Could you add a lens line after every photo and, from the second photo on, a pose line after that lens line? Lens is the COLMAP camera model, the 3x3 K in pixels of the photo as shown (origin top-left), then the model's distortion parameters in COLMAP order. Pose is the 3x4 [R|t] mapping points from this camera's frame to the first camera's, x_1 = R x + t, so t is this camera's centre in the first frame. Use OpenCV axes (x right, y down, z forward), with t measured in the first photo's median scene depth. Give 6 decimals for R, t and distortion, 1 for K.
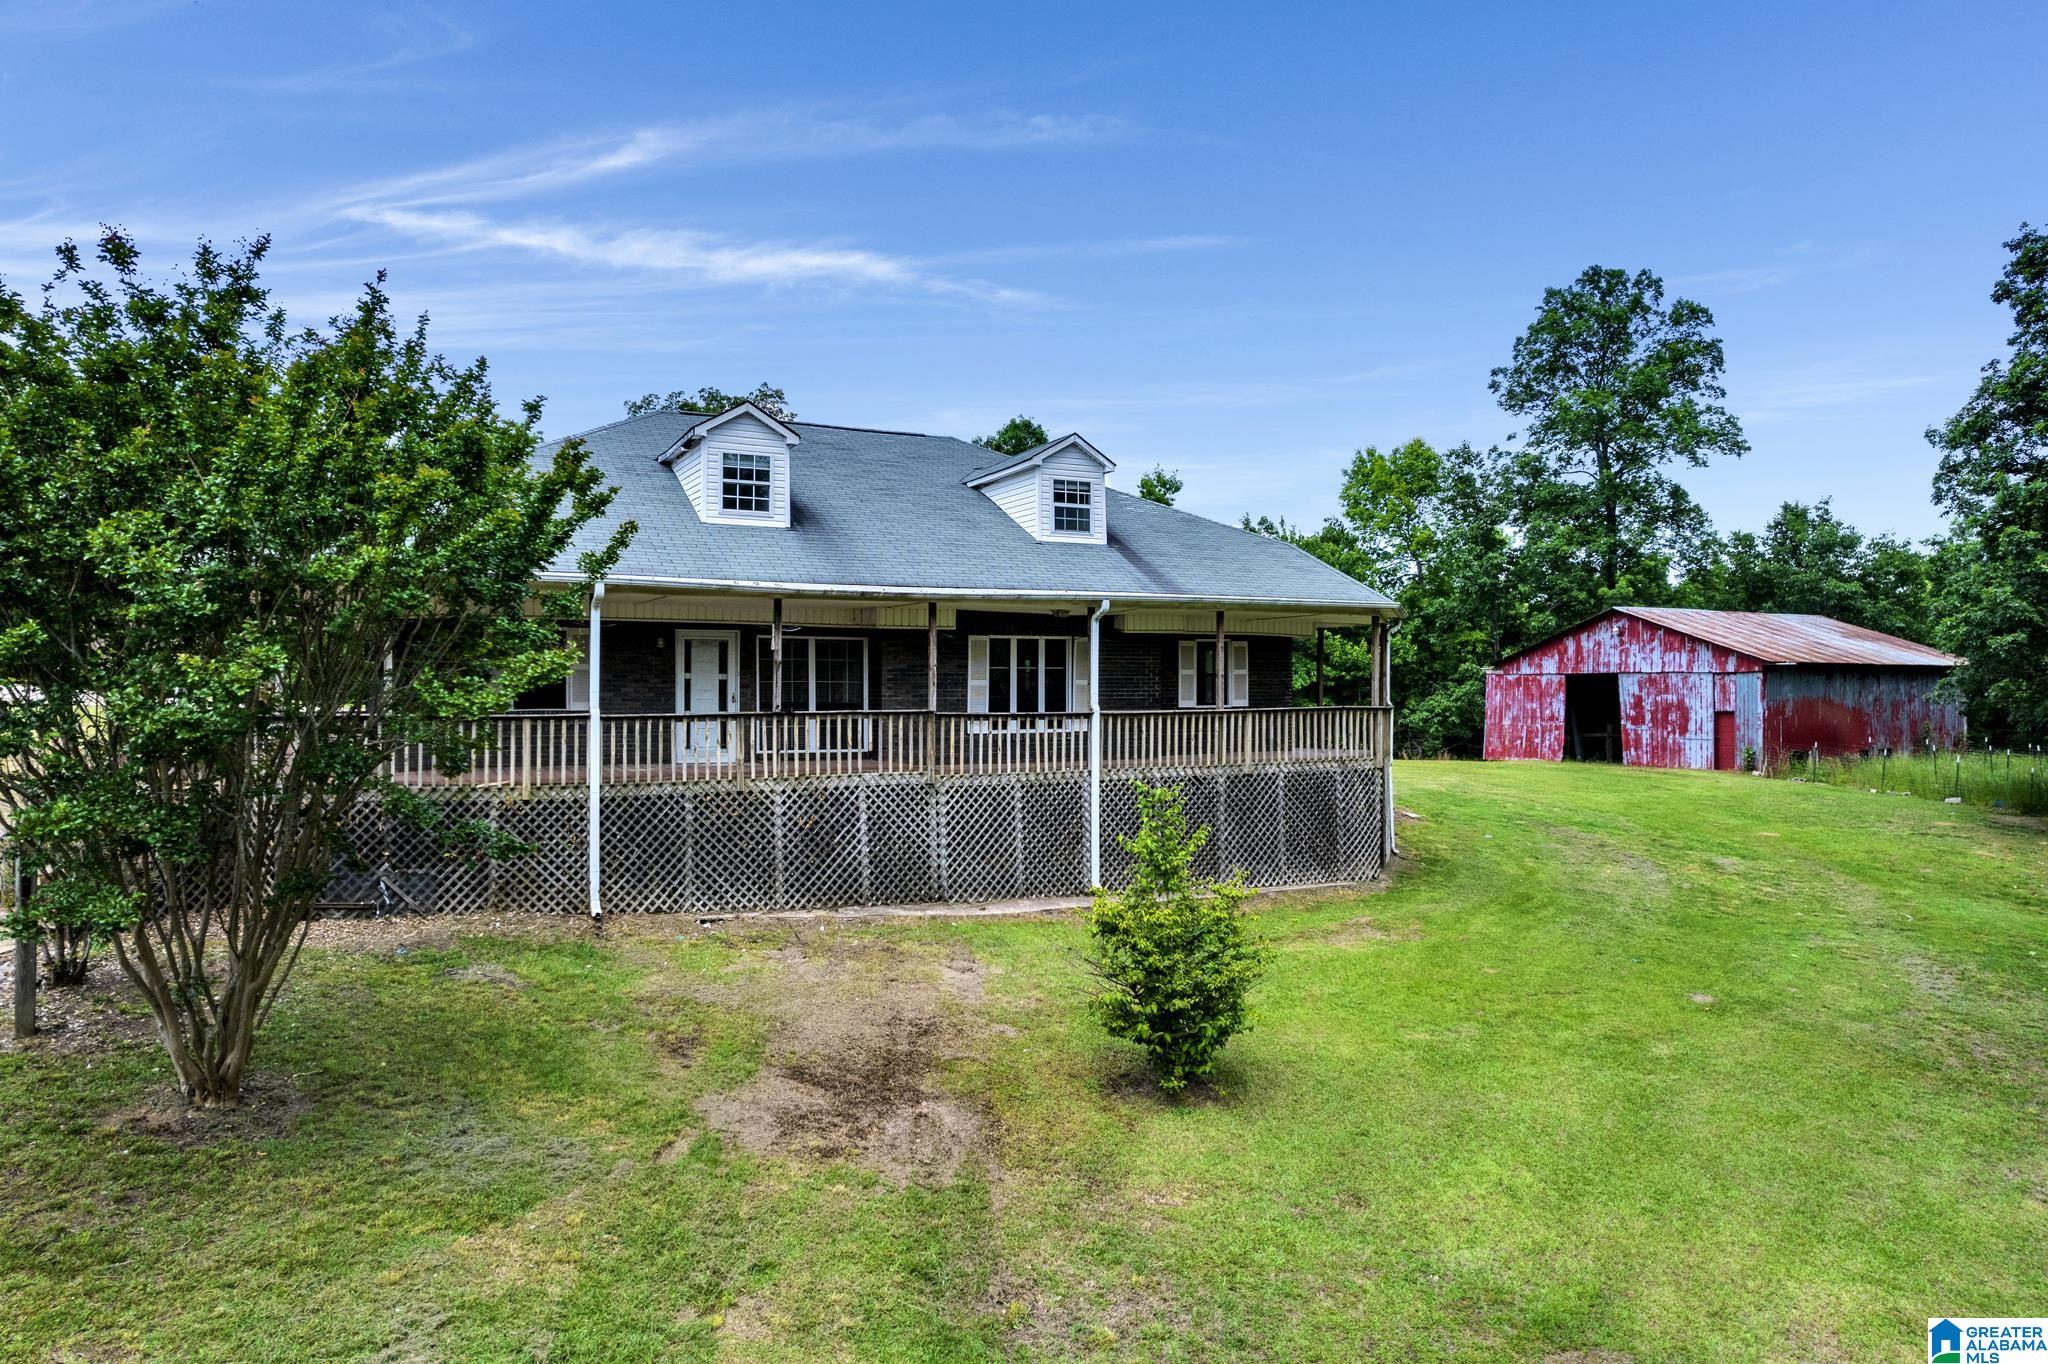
lens RADIAL K [[1294.2, 0, 1023.6], [0, 1294.2, 694.6], [0, 0, 1]] dist [-0.073733, 0.060021]
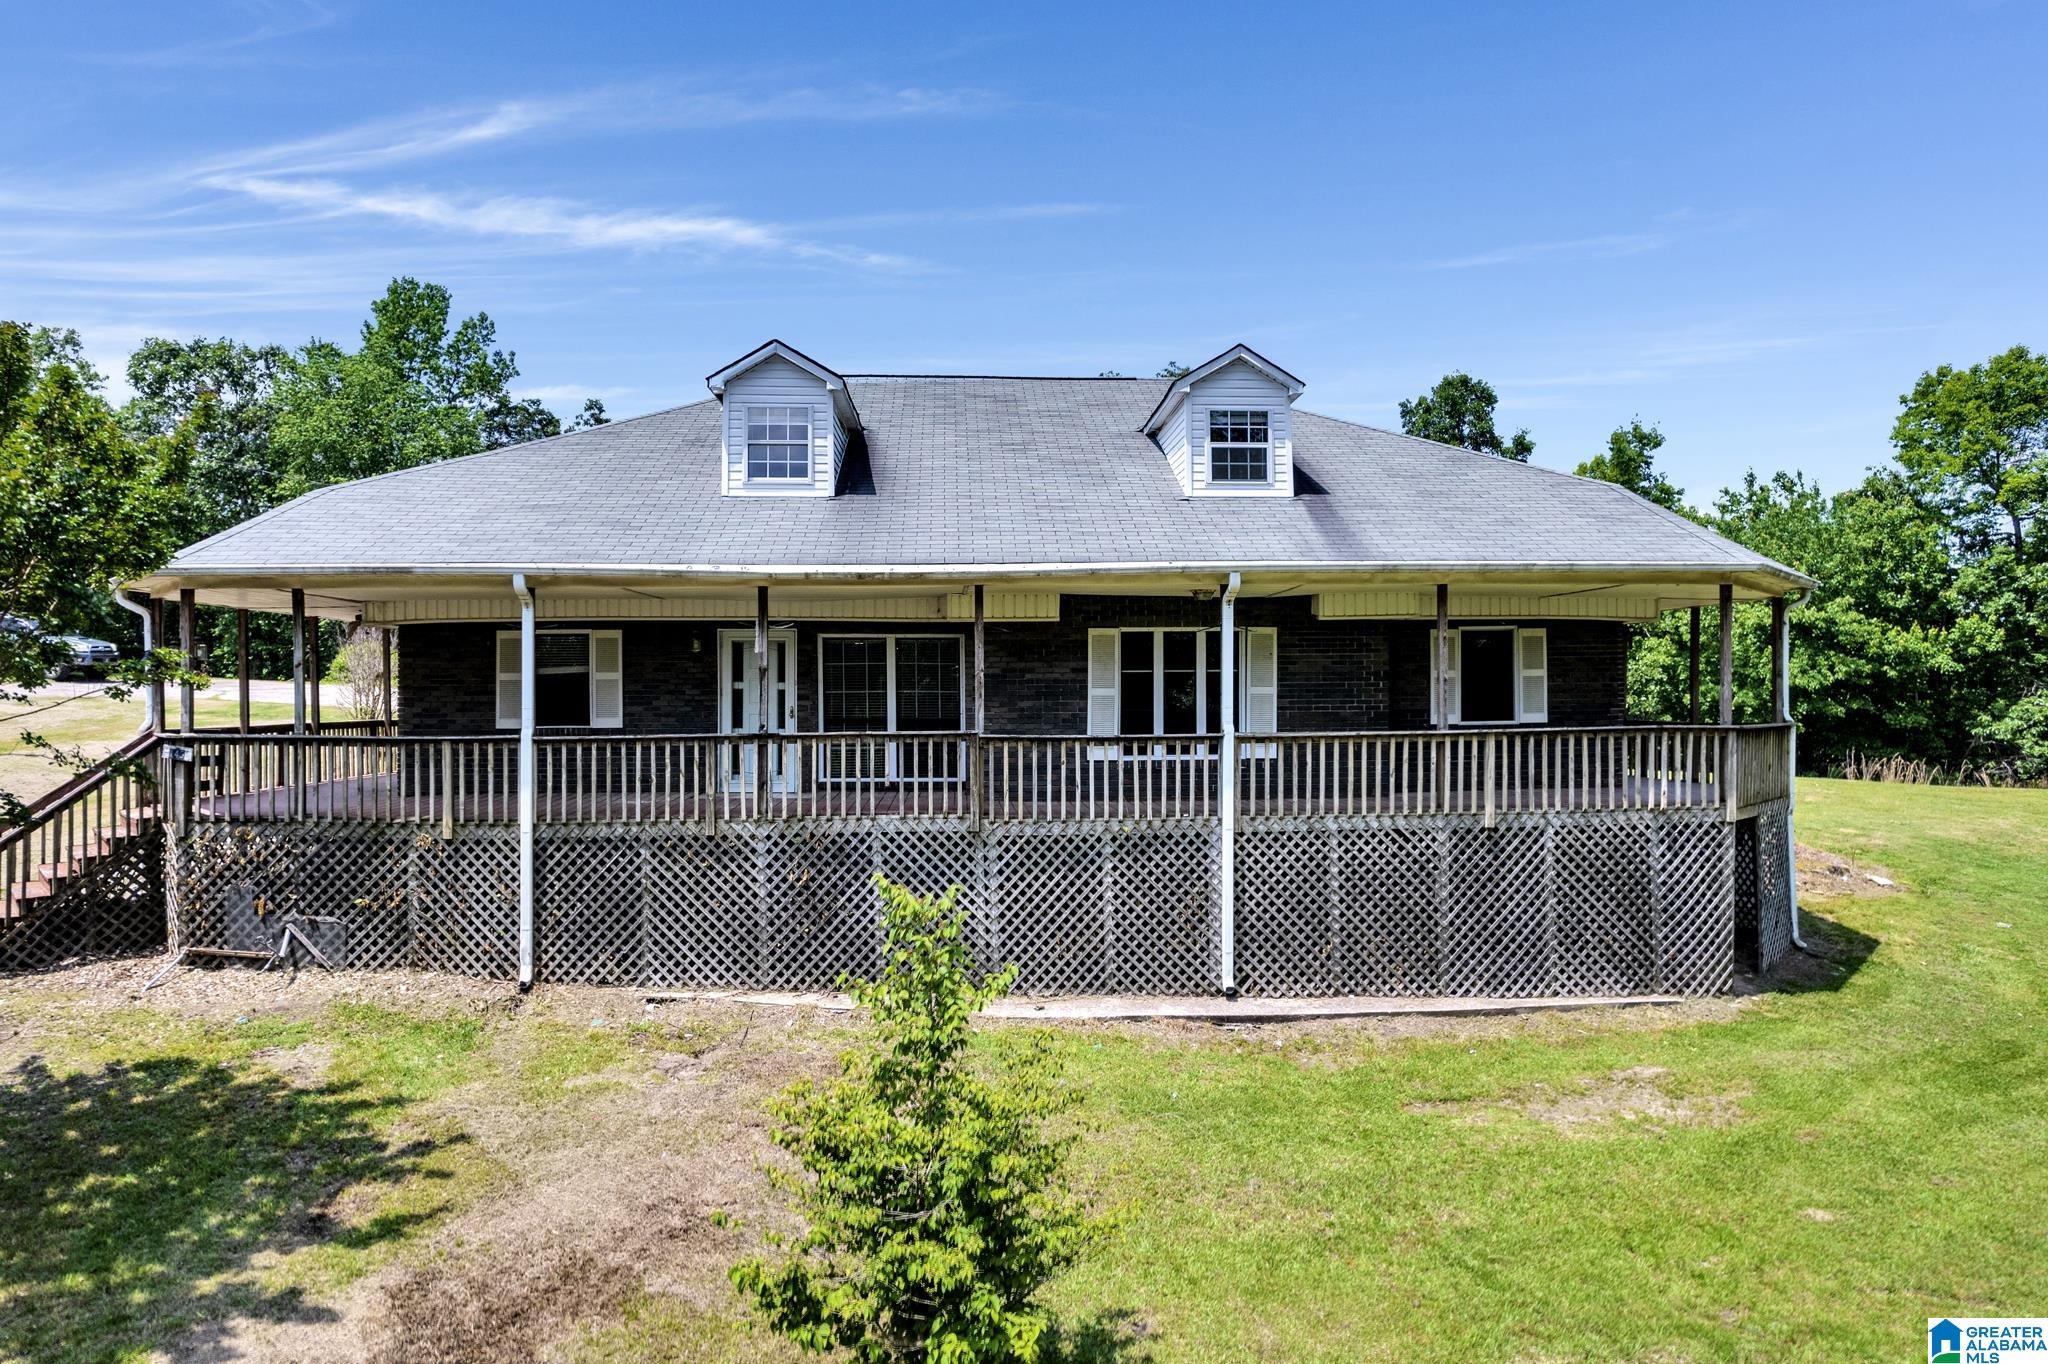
lens RADIAL K [[1294.2, 0, 1023.6], [0, 1294.2, 694.6], [0, 0, 1]] dist [-0.073733, 0.060021]
pose [[0.916093, -0.002466, -0.400959, 0.258783], [0.003098, 0.999995, 0.000929, -0.009947], [0.400955, -0.002093, 0.916096, 0.353039]]
